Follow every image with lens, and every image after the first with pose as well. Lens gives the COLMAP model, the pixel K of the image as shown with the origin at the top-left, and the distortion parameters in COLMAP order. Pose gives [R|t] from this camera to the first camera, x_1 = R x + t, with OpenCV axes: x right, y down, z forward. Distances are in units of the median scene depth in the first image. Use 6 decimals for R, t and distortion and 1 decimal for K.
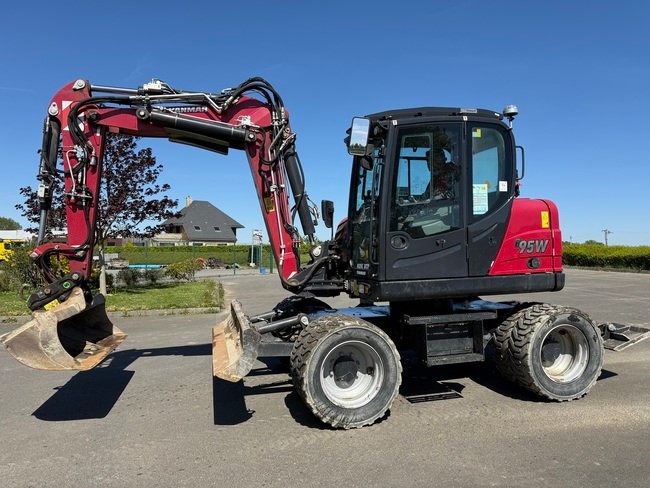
lens RADIAL K [[453.5, 0, 327.4], [0, 453.5, 240.8], [0, 0, 1]] dist [0.091355, -0.140295]
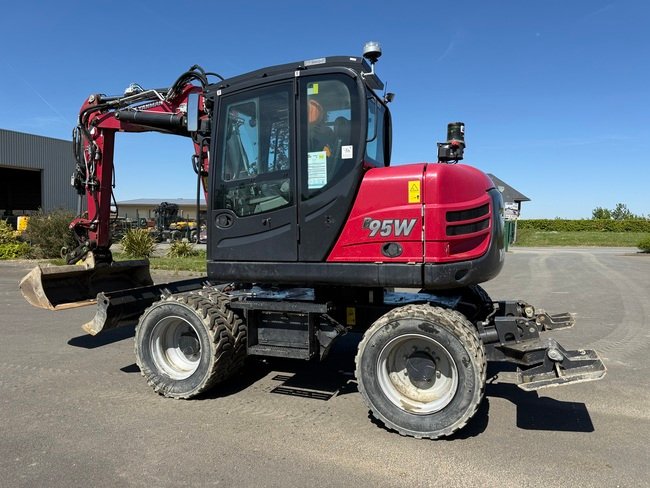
lens RADIAL K [[453.9, 0, 325.0], [0, 453.9, 244.0], [0, 0, 1]] dist [0.142261, -0.255930]
pose [[0.800877, 0.039456, -0.597527, 0.827650], [-0.001632, 0.997967, 0.063710, -0.009303], [0.598827, -0.050049, 0.799313, 0.329420]]
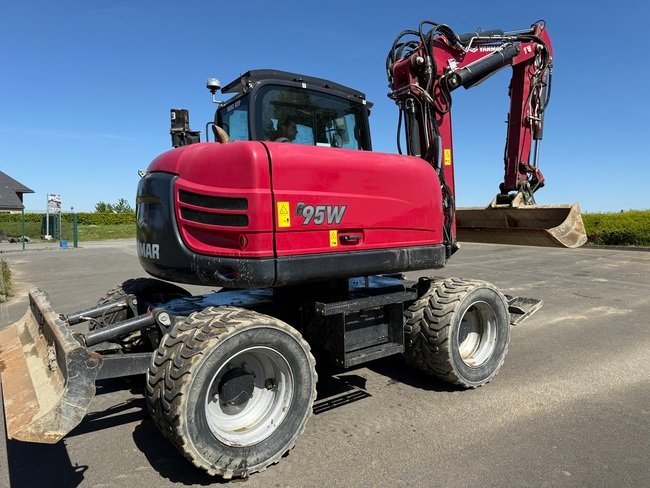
lens RADIAL K [[455.4, 0, 325.0], [0, 455.4, 244.0], [0, 0, 1]] dist [0.104291, -0.137420]
pose [[0.929049, -0.014147, 0.369686, -0.082478], [-0.011676, 0.997650, 0.067521, 0.017164], [-0.369773, -0.067047, 0.926700, 0.297781]]
